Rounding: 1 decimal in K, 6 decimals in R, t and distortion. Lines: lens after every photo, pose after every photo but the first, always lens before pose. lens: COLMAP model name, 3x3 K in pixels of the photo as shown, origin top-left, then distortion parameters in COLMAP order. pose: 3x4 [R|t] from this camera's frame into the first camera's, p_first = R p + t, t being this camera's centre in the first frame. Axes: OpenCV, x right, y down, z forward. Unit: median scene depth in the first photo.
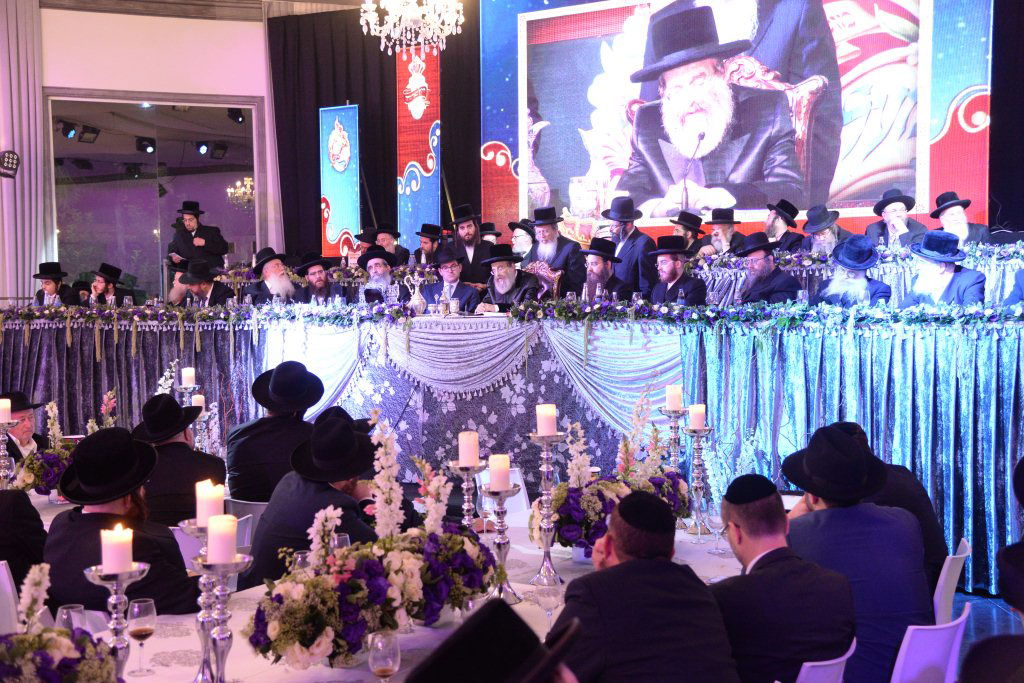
lens RADIAL K [[1361.7, 0, 512.0], [0, 1361.7, 341.5], [0, 0, 1]] dist [0.219318, 0.004590]
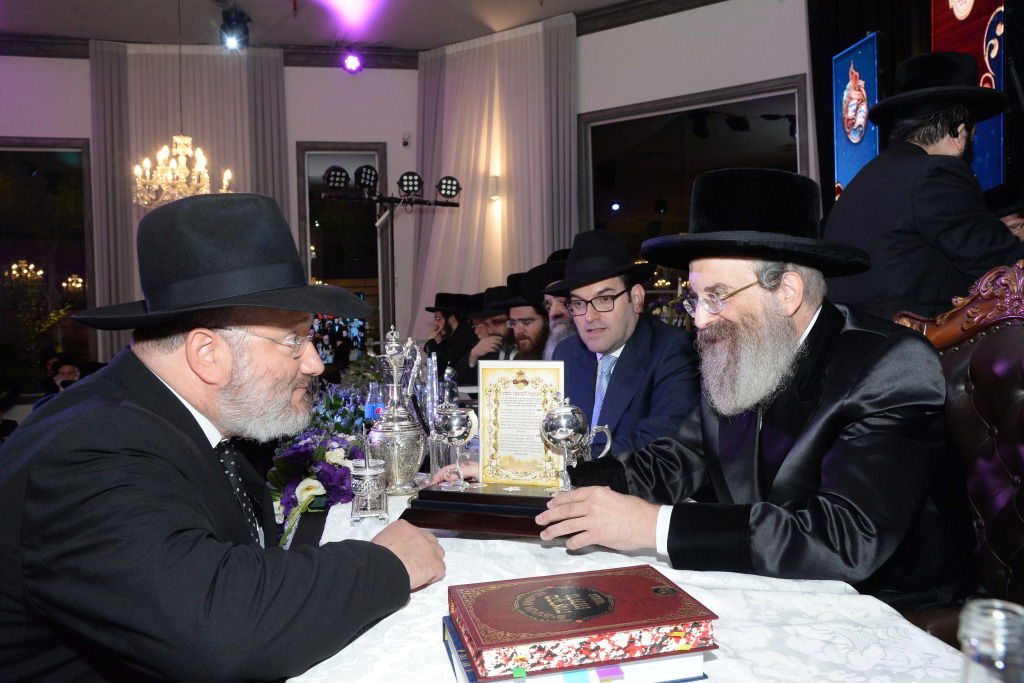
lens RADIAL K [[778.6, 0, 512.0], [0, 778.6, 341.5], [0, 0, 1]] dist [-0.063686, 0.060349]
pose [[0.669300, 0.017898, -0.742776, 0.051383], [-0.004407, 0.999788, 0.020120, -0.045389], [0.742979, -0.010193, 0.669237, 0.809422]]
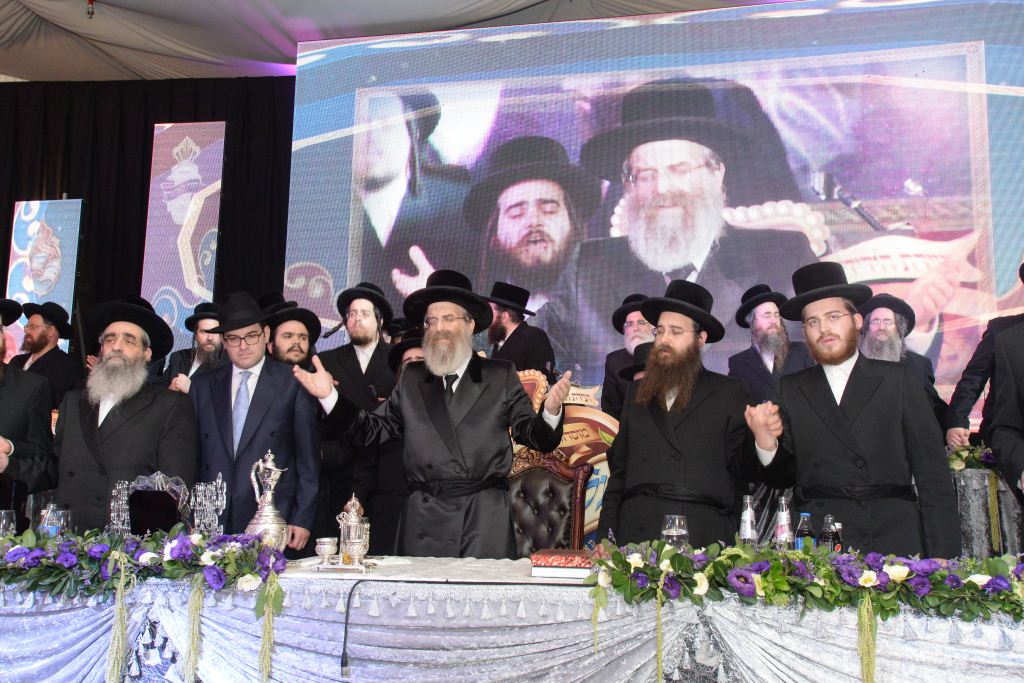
lens RADIAL K [[974.8, 0, 512.0], [0, 974.8, 341.5], [0, 0, 1]] dist [0.029252, 0.096321]
pose [[0.935204, 0.080354, 0.344871, -0.096835], [-0.018957, 0.983878, -0.177835, -0.029452], [-0.353601, 0.159774, 0.921650, 0.630824]]
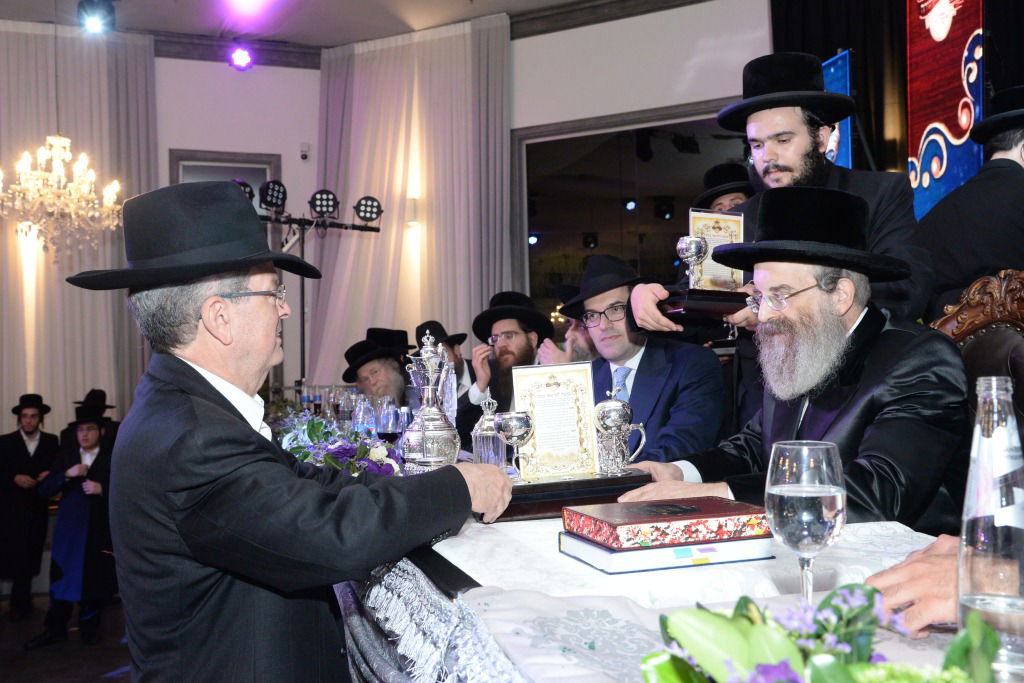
lens RADIAL K [[967.9, 0, 512.0], [0, 967.9, 341.5], [0, 0, 1]] dist [0.006032, 0.108078]
pose [[0.751036, -0.026050, -0.659747, 0.063472], [-0.007539, 0.998818, -0.048021, -0.034980], [0.660218, 0.041039, 0.749952, 0.763508]]
